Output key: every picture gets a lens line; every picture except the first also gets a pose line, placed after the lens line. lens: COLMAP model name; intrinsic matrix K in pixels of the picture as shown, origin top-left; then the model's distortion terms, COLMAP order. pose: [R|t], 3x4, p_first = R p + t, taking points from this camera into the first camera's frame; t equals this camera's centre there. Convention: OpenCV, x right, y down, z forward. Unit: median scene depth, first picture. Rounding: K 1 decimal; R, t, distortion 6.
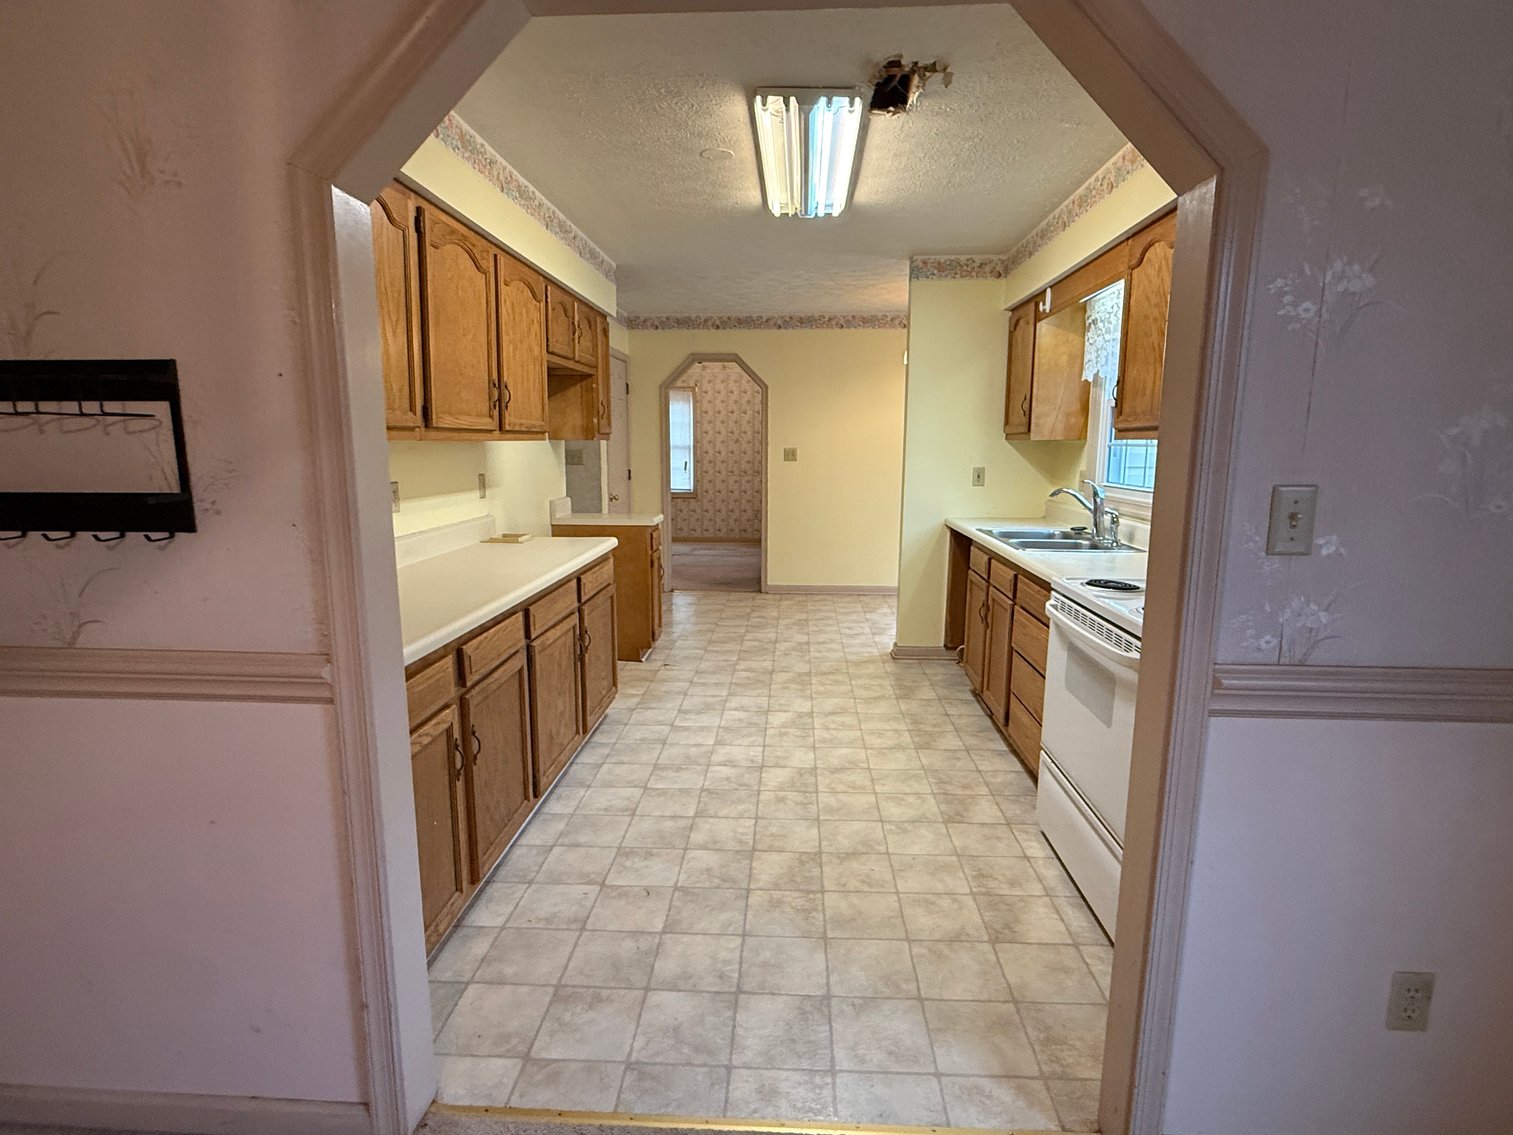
lens RADIAL K [[762.3, 0, 756.3], [0, 762.3, 566.2], [0, 0, 1]] dist [0.001595, -0.001185]
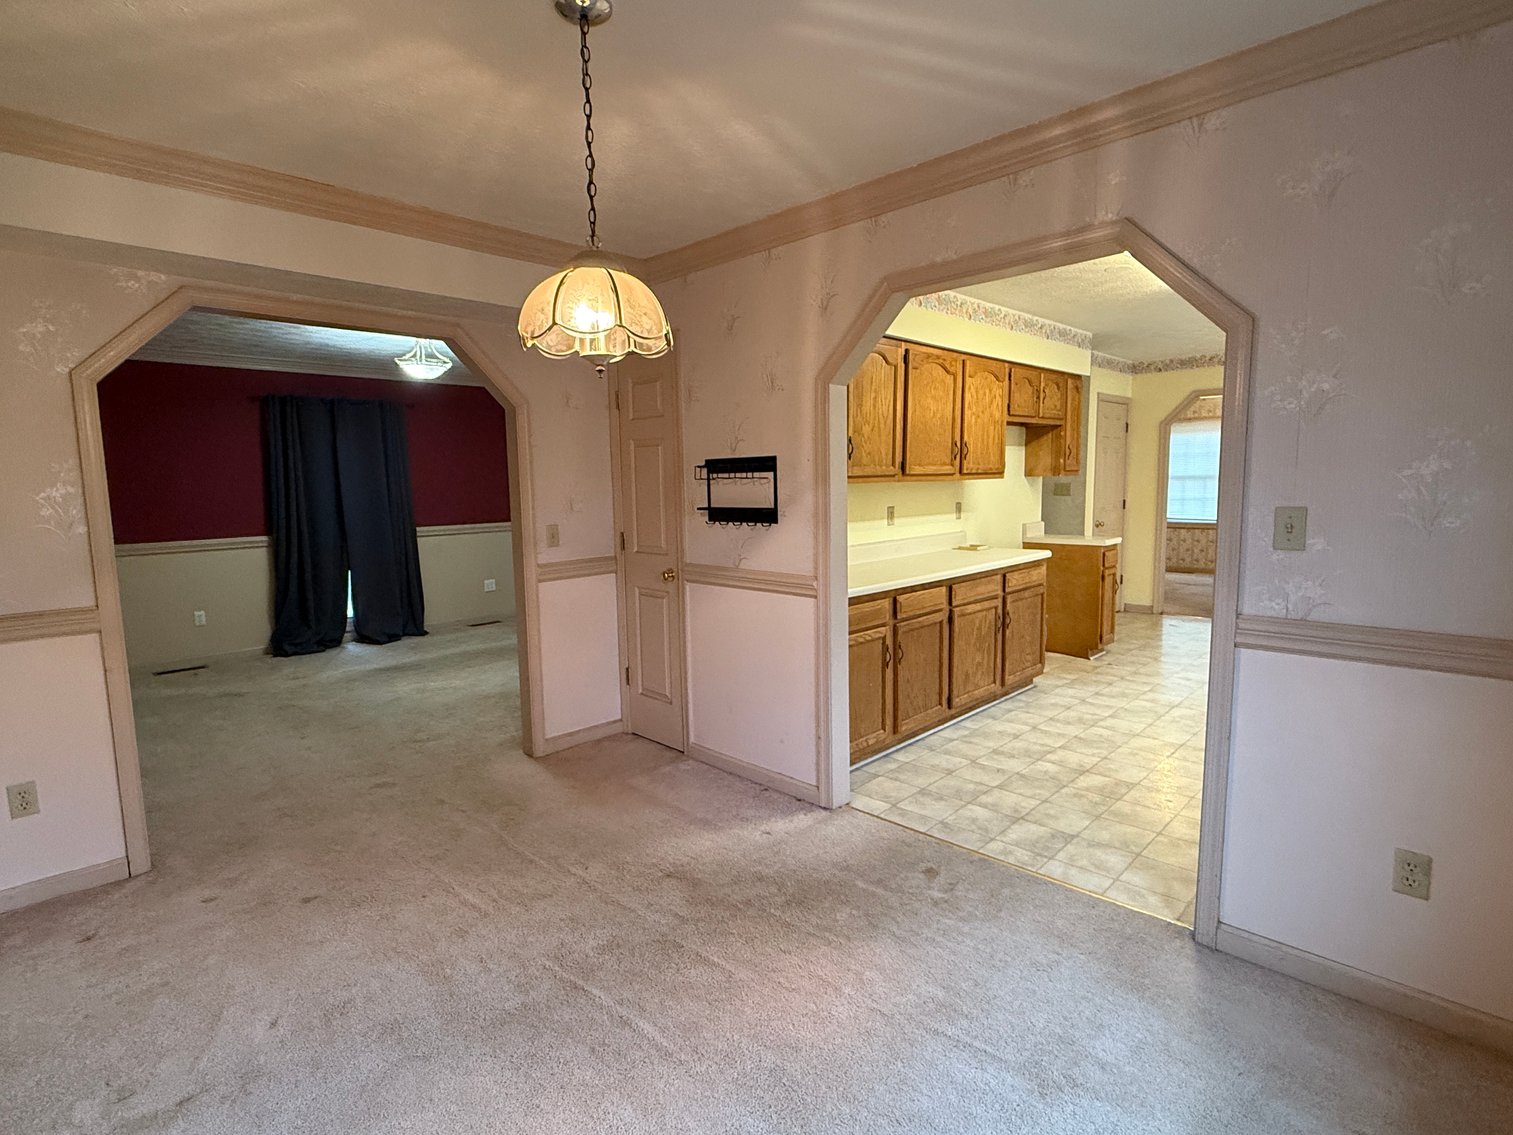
lens RADIAL K [[762.3, 0, 760.3], [0, 762.3, 565.3], [0, 0, 1]] dist [0.001595, -0.001185]
pose [[0.751820, 0.055911, -0.656993, 0.358089], [-0.083142, 0.996484, -0.010341, 0.049999], [0.654105, 0.062398, 0.753825, -0.373695]]
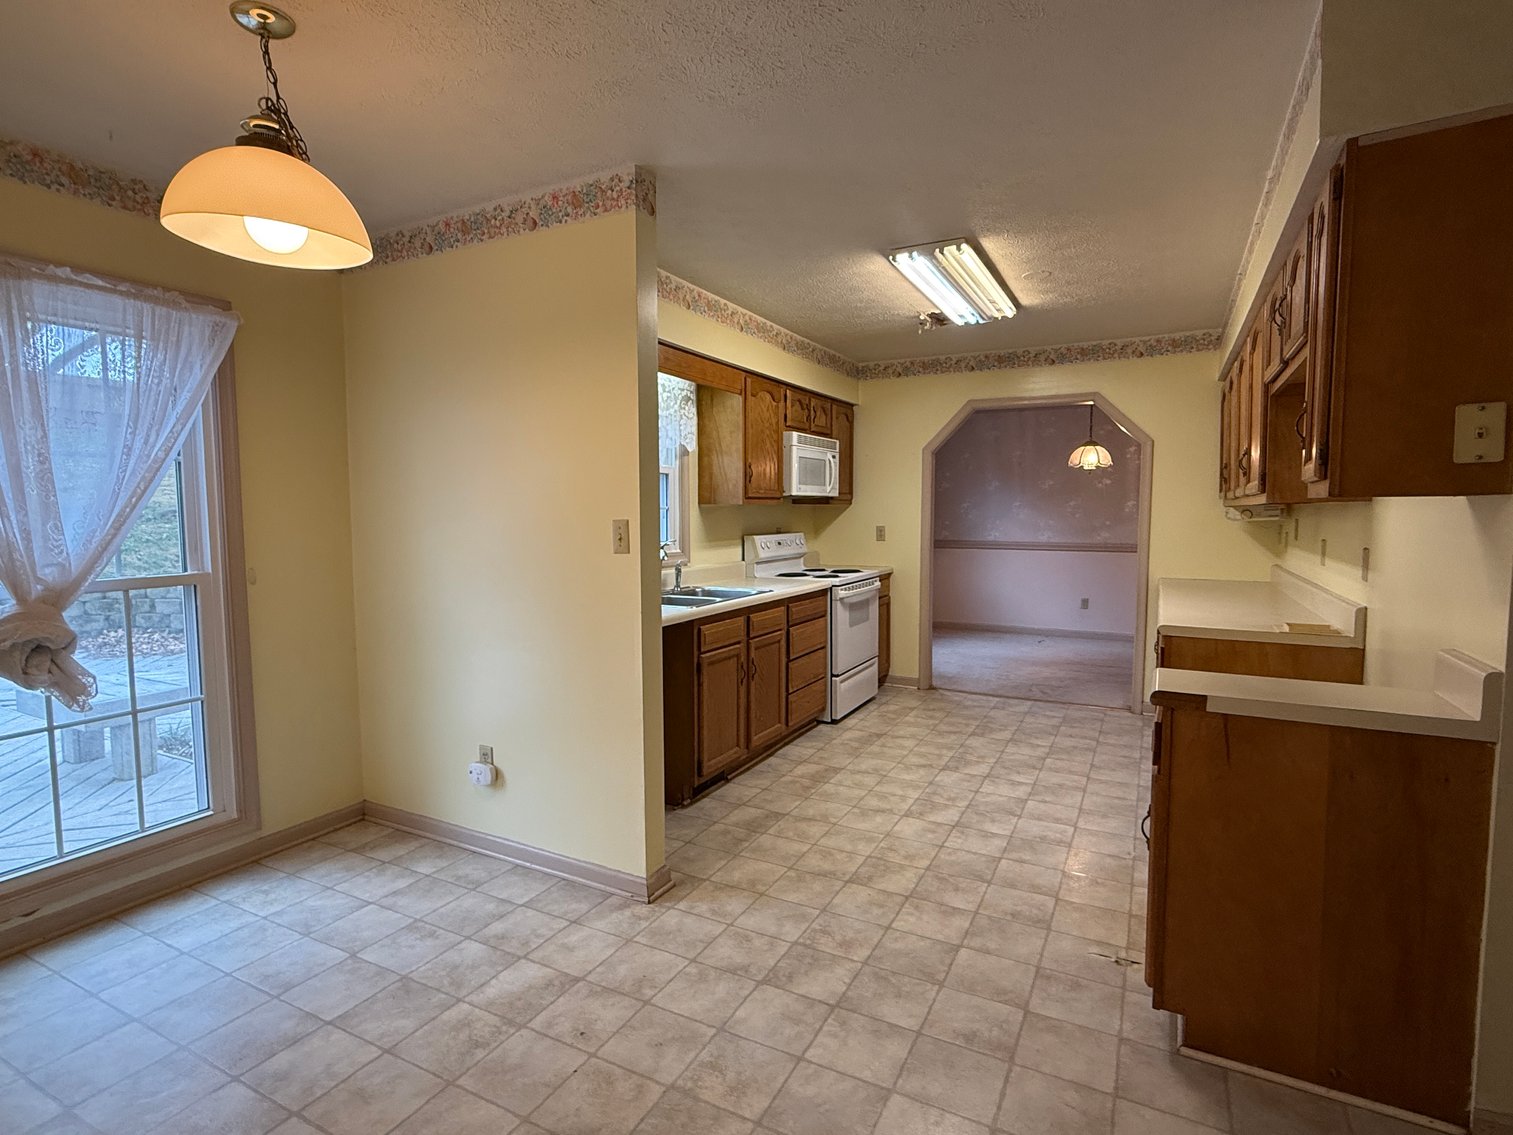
lens RADIAL K [[762.3, 0, 759.3], [0, 762.3, 547.5], [0, 0, 1]] dist [0.001595, -0.001185]
pose [[-0.909287, -0.019787, 0.415699, -0.159275], [0.067708, 0.978527, 0.194680, -0.345234], [-0.410625, 0.205166, -0.888422, 2.158747]]
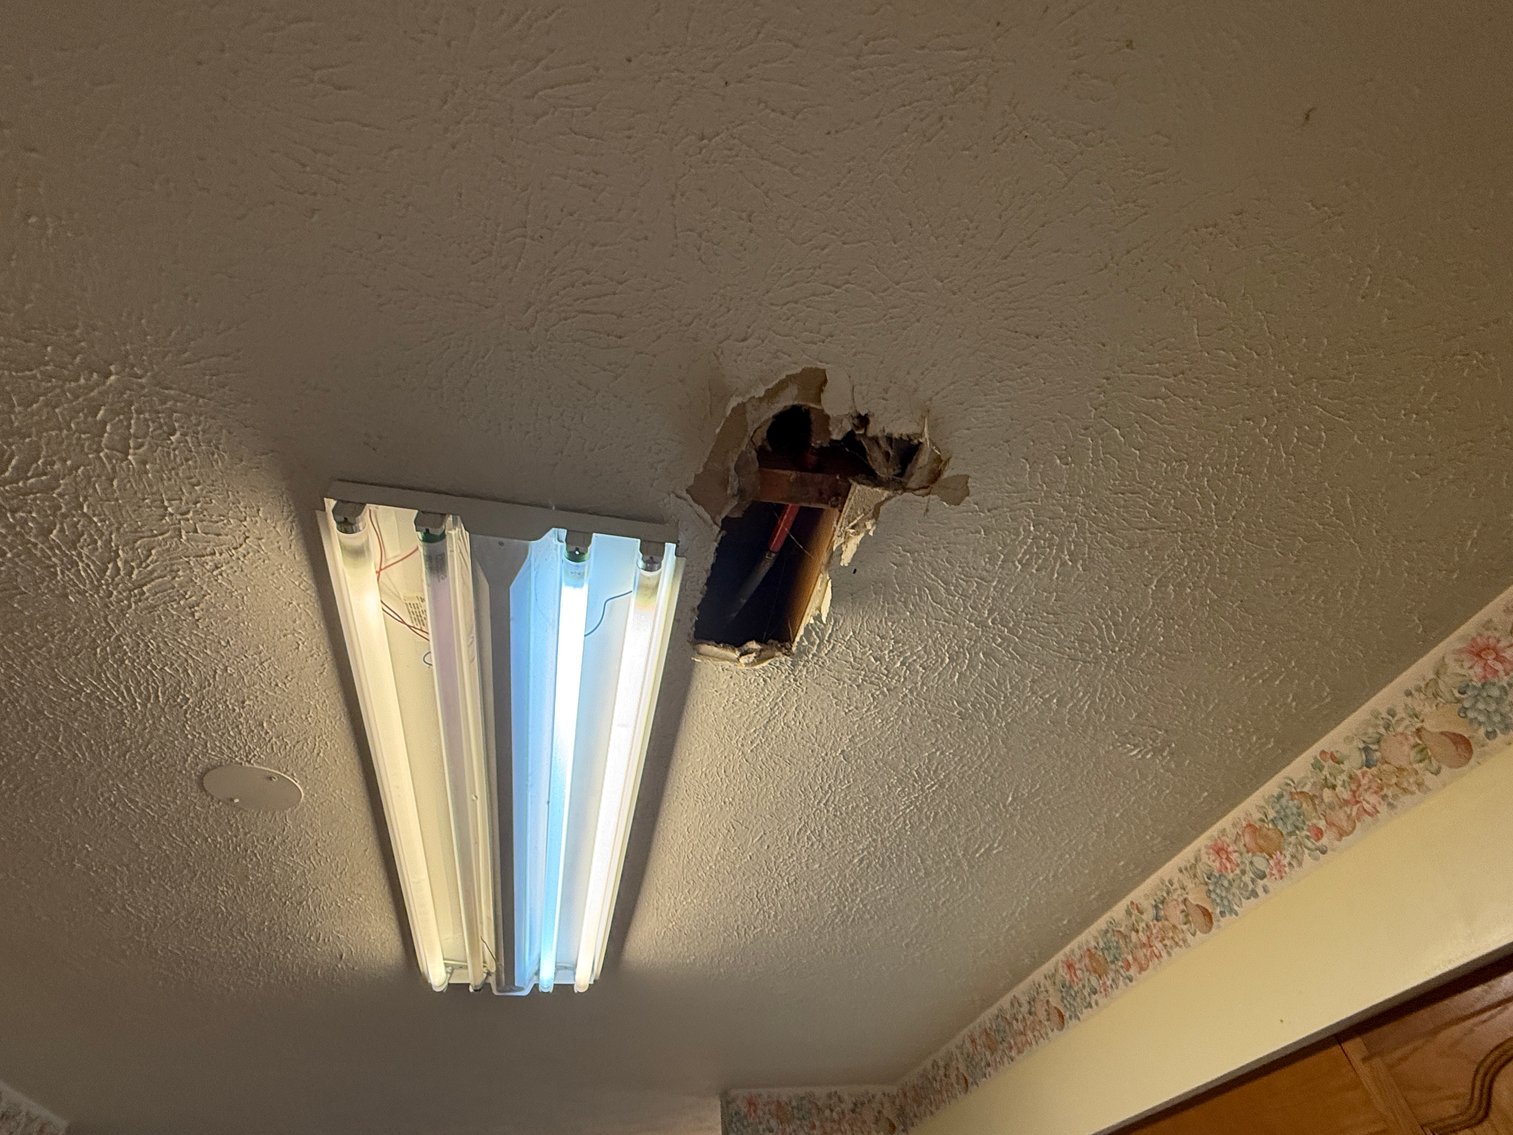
lens RADIAL K [[762.3, 0, 758.5], [0, 762.3, 563.6], [0, 0, 1]] dist [0.001595, -0.001185]
pose [[0.960010, 0.147358, 0.238047, 0.068594], [0.116684, 0.562308, -0.818654, -0.252864], [-0.254491, 0.813692, 0.522627, 0.605549]]
